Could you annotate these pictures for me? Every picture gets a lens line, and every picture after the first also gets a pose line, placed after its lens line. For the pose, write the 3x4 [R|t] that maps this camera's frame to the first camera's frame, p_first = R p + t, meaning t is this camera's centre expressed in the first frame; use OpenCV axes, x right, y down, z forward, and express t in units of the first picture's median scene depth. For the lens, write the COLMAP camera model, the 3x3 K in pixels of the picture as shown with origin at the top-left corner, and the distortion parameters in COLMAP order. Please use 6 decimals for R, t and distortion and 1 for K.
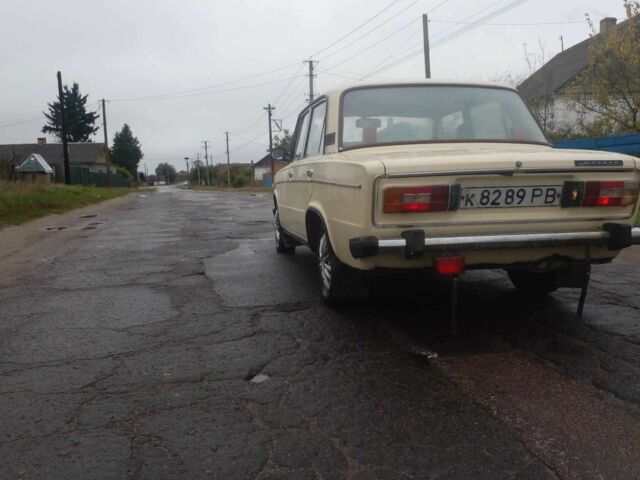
lens RADIAL K [[574.7, 0, 320.8], [0, 574.7, 243.8], [0, 0, 1]] dist [0.053755, -0.013148]
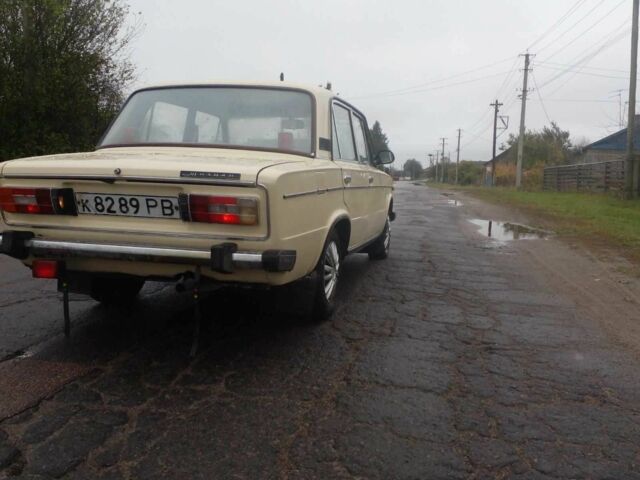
lens RADIAL K [[574.7, 0, 322.4], [0, 574.7, 238.2], [0, 0, 1]] dist [0.053755, -0.013148]
pose [[0.923299, 0.091091, -0.373123, 0.984509], [-0.092432, 0.995616, 0.014338, -0.071130], [0.372793, 0.021250, 0.927671, 0.241948]]
